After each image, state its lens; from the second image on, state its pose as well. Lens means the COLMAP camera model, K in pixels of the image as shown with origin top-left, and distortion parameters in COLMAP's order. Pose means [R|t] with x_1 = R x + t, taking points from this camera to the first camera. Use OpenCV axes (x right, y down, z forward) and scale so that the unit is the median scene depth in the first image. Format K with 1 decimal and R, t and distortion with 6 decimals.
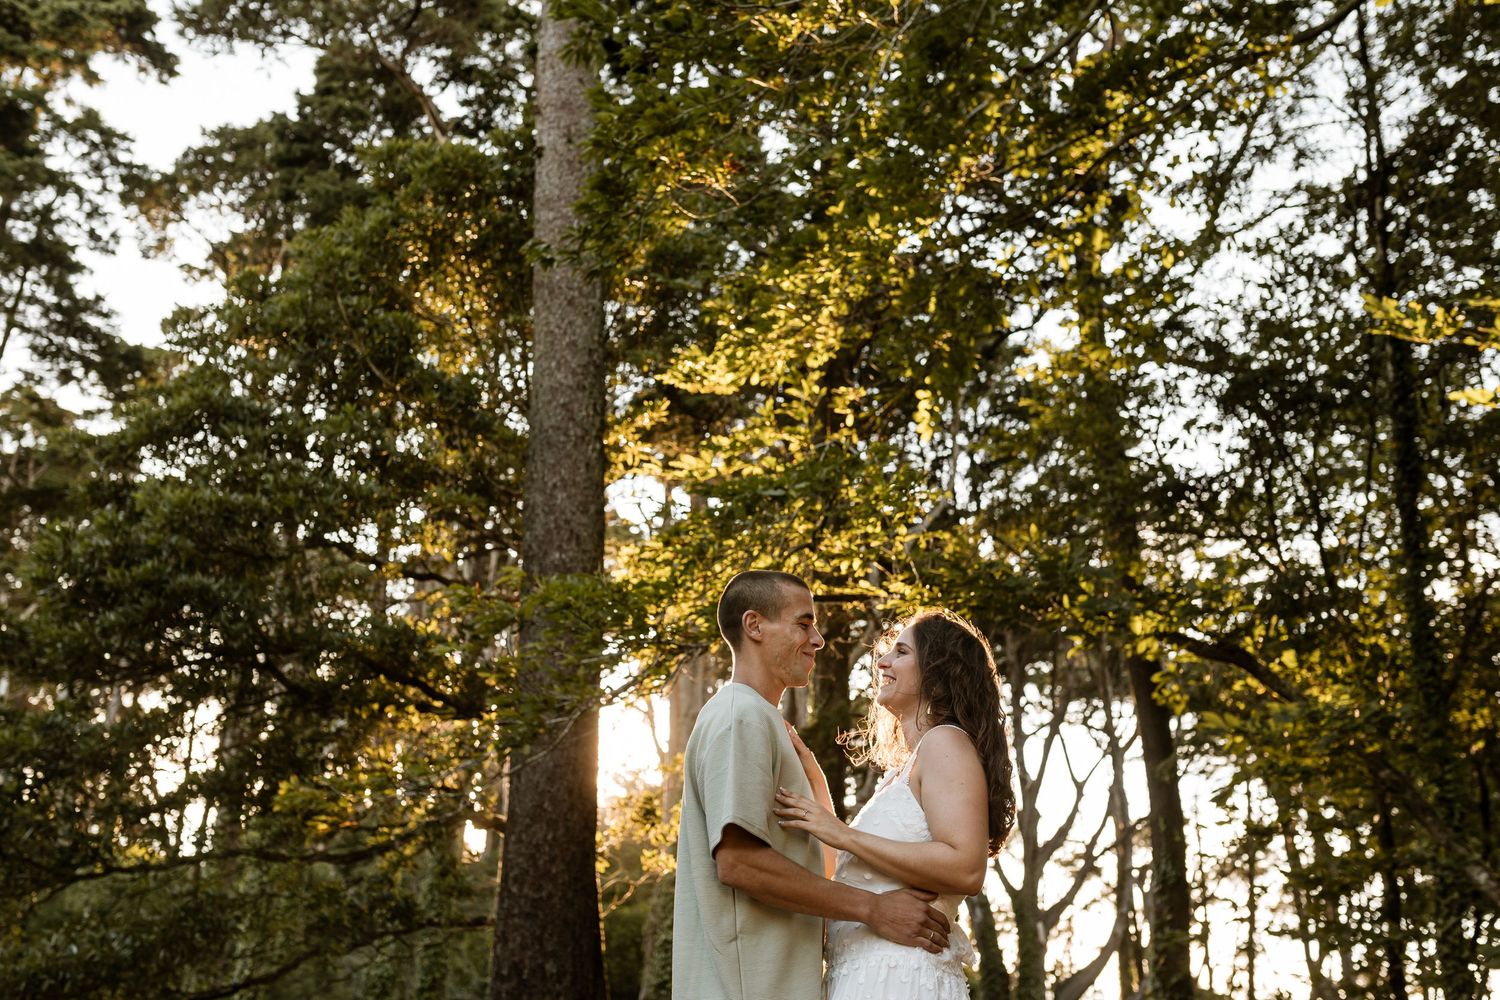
lens RADIAL K [[1451.6, 0, 750.0], [0, 1451.6, 500.0], [0, 0, 1]] dist [-0.004822, -0.000112]
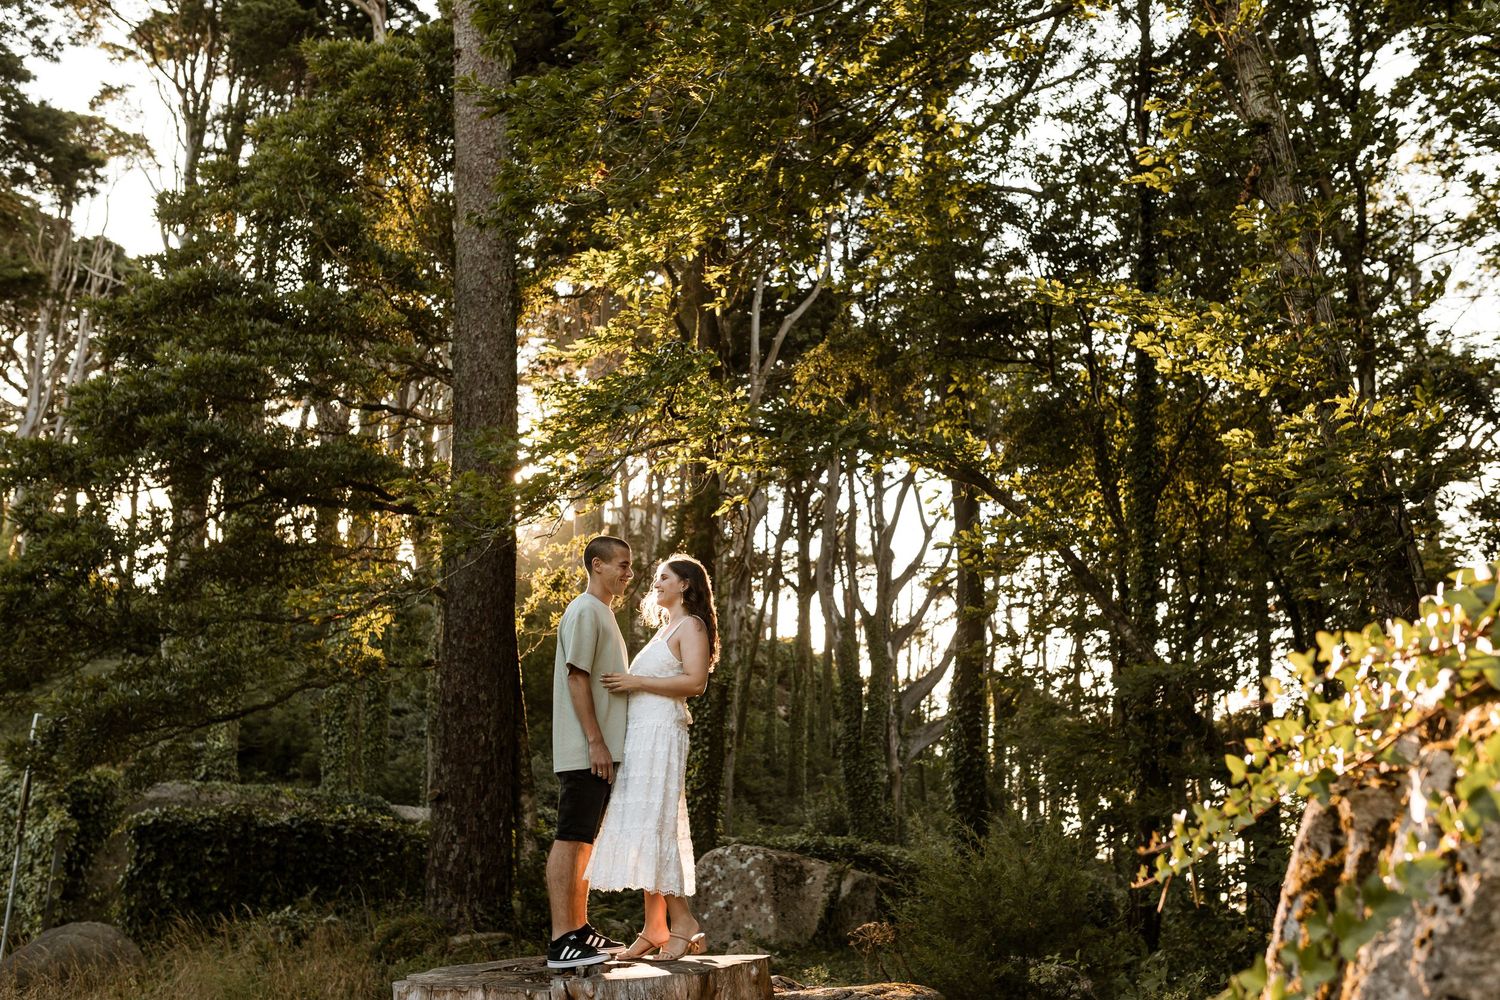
lens RADIAL K [[1451.6, 0, 750.0], [0, 1451.6, 500.0], [0, 0, 1]] dist [-0.004822, -0.000112]
pose [[0.998199, 0.001069, 0.059974, 0.013028], [-0.013038, 0.979804, 0.199535, -0.059232], [-0.058550, -0.199957, 0.978054, -0.134341]]
